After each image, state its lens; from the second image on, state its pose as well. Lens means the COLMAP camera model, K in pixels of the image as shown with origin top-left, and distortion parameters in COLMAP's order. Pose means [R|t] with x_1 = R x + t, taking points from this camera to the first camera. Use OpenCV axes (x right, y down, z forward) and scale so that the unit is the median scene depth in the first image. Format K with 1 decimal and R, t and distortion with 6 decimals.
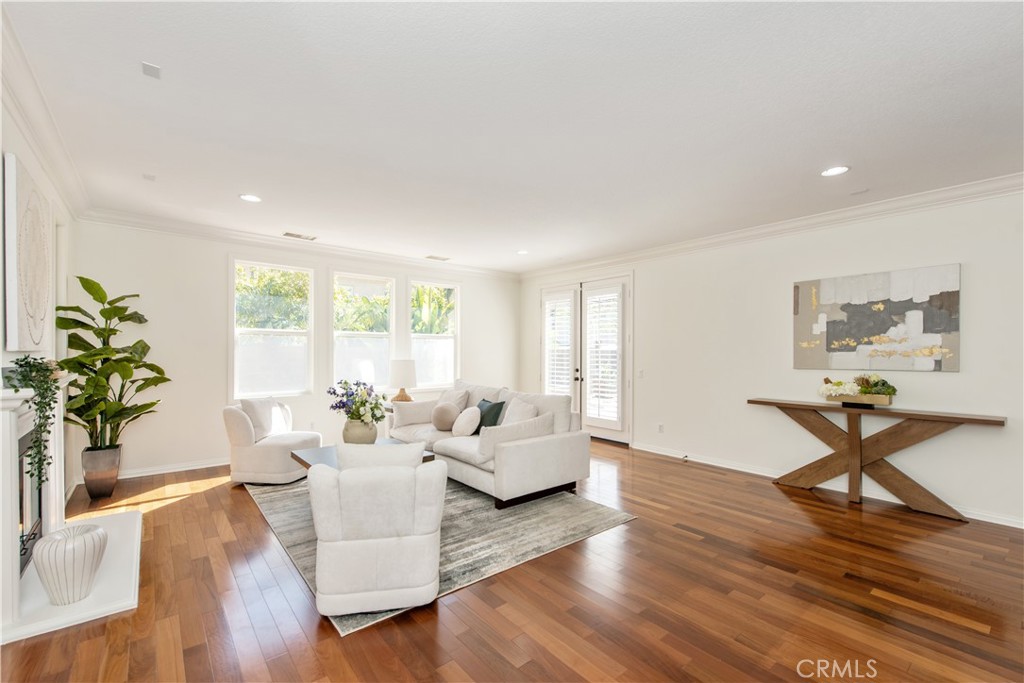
lens RADIAL K [[436.7, 0, 506.0], [0, 436.7, 352.8], [0, 0, 1]] dist [0.002219, 0.000218]
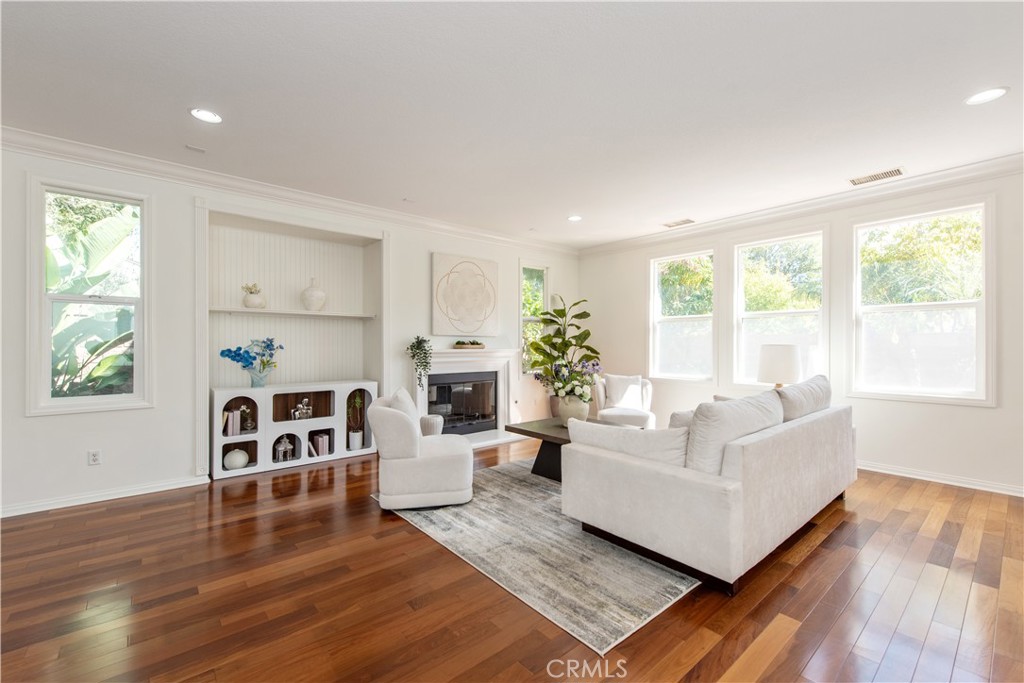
lens RADIAL K [[434.3, 0, 515.0], [0, 434.3, 345.4], [0, 0, 1]] dist [0.000785, 0.000009]
pose [[0.021156, -0.002821, -0.999772, 0.660574], [-0.001674, 0.999995, -0.002858, 0.028869], [0.999775, 0.001734, 0.021151, 0.751570]]
